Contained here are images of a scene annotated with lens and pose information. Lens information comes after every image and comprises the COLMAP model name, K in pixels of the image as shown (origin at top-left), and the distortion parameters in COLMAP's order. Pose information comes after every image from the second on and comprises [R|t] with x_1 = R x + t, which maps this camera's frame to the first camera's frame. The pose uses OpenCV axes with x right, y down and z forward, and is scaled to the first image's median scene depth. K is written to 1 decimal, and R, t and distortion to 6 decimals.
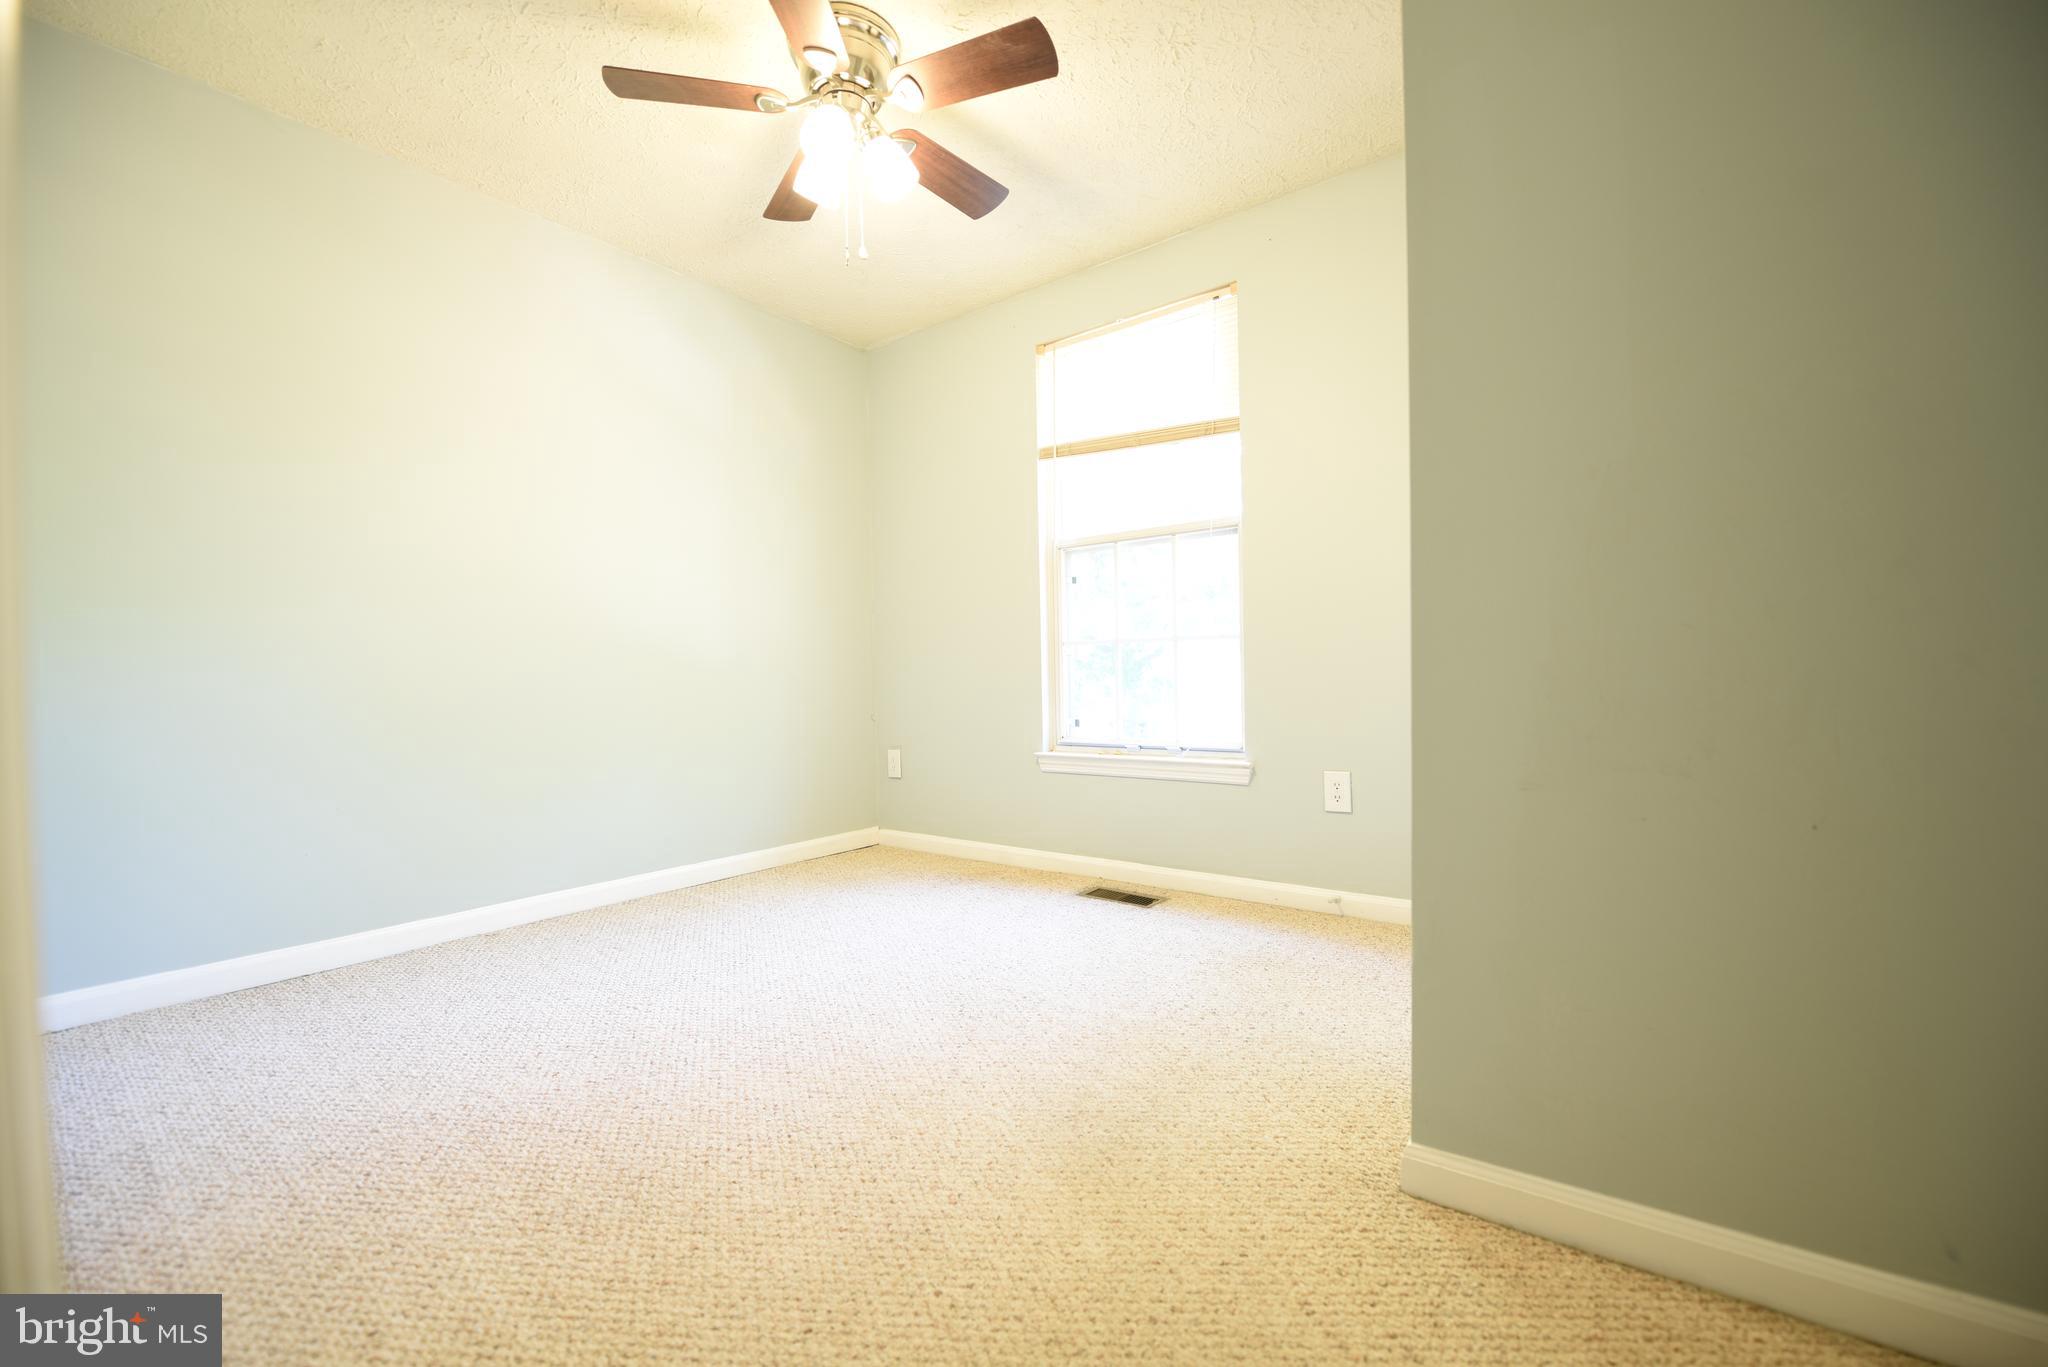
lens RADIAL K [[819.2, 0, 1027.3], [0, 819.2, 687.4], [0, 0, 1]] dist [-0.018182, -0.000819]
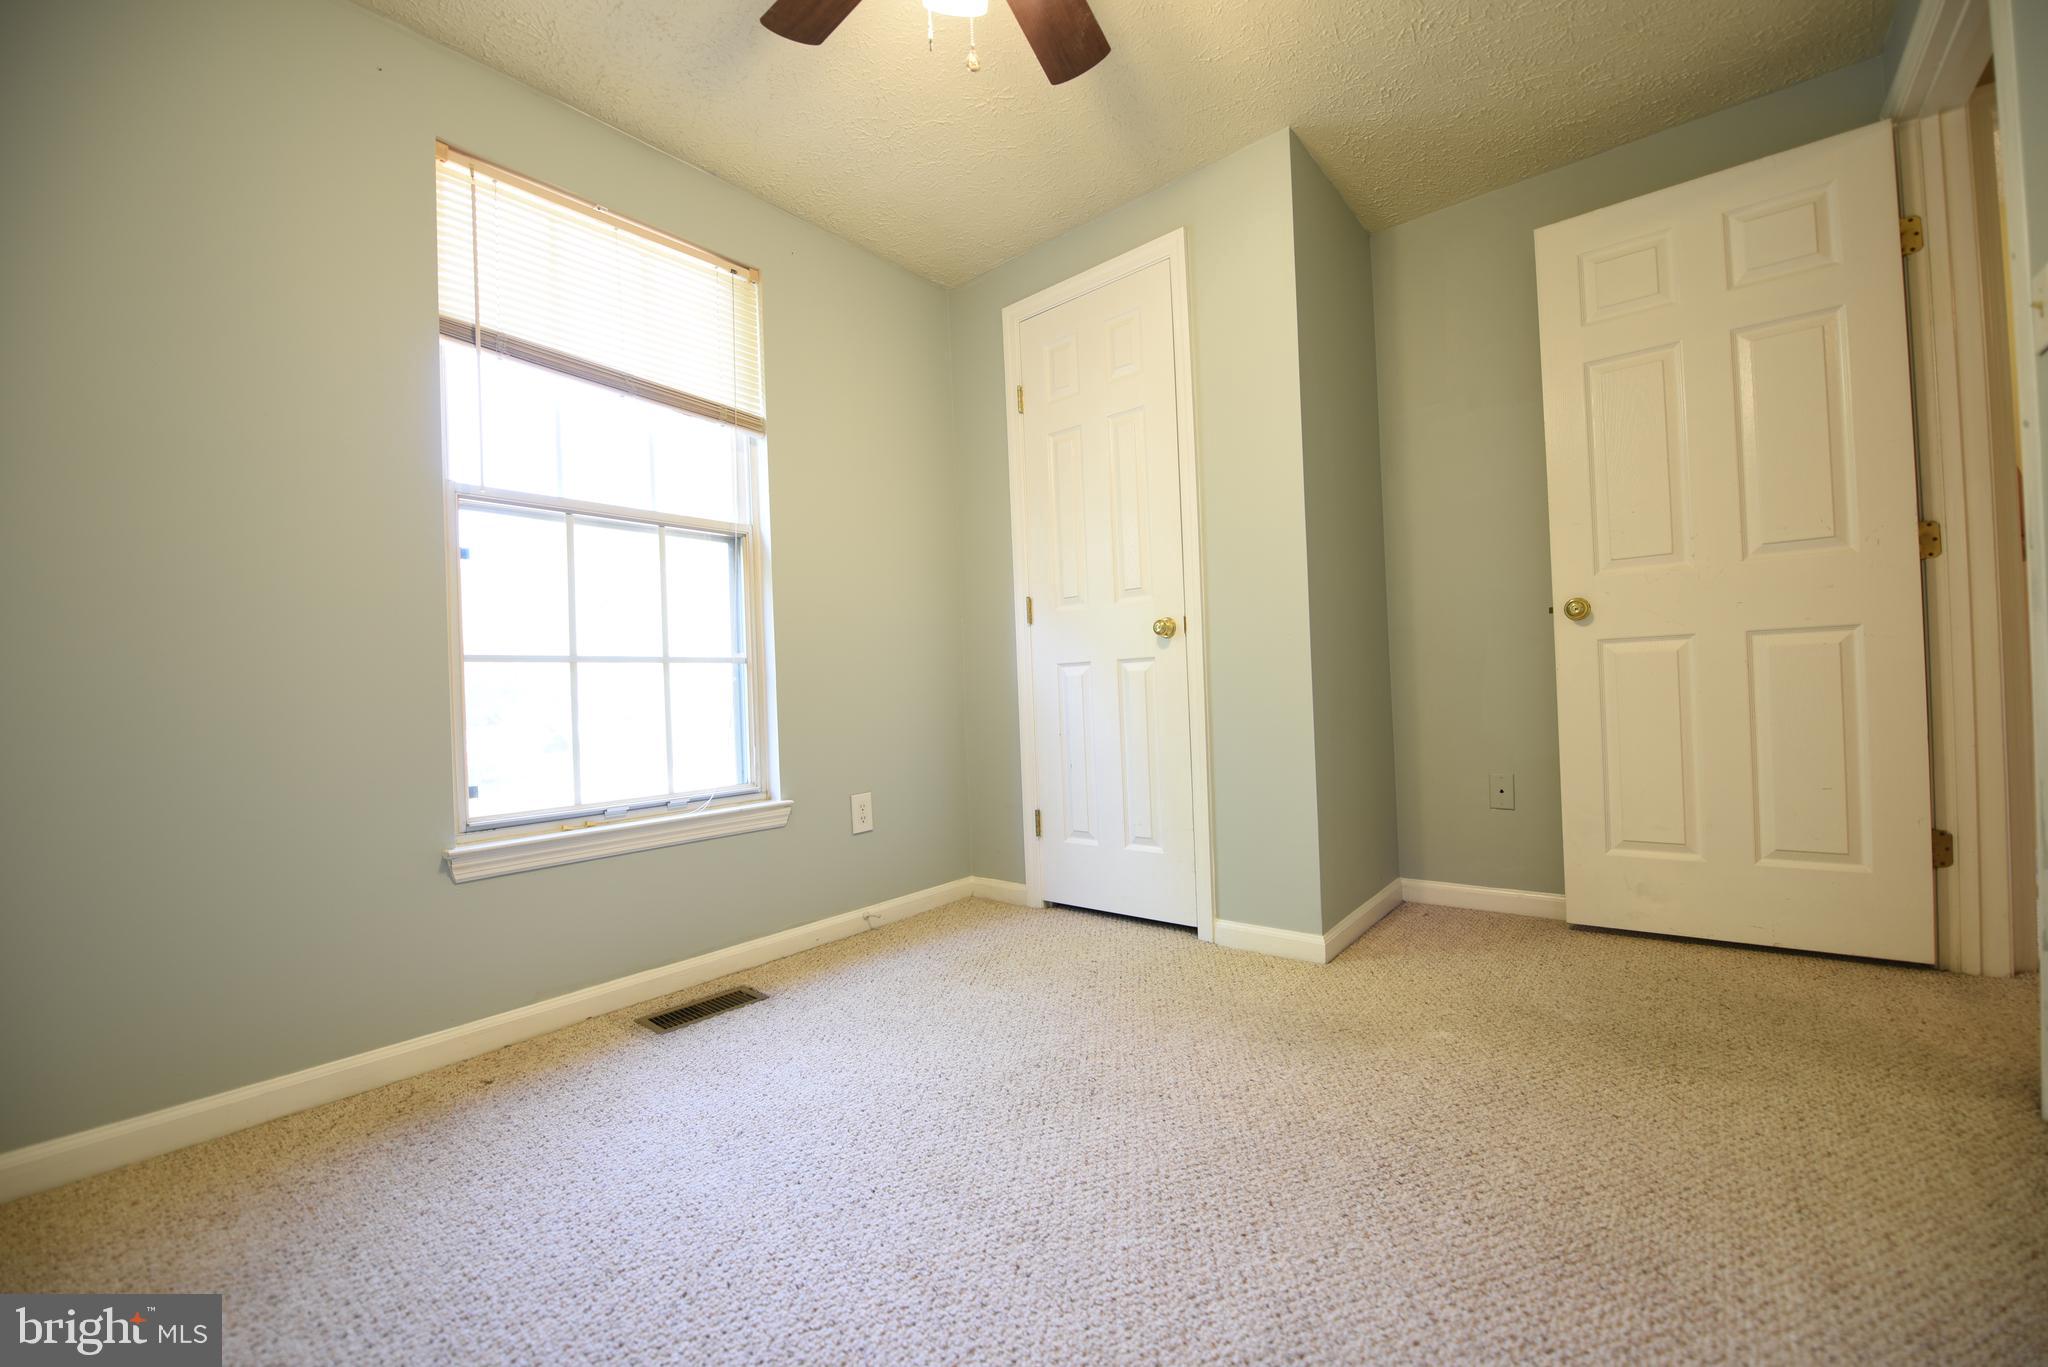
lens RADIAL K [[819.2, 0, 1027.3], [0, 819.2, 687.4], [0, 0, 1]] dist [-0.018182, -0.000819]
pose [[0.036194, 0.021405, 0.999116, -0.669471], [0.048757, 0.998542, -0.023159, 0.000257], [-0.998155, 0.049553, 0.035098, 0.738730]]
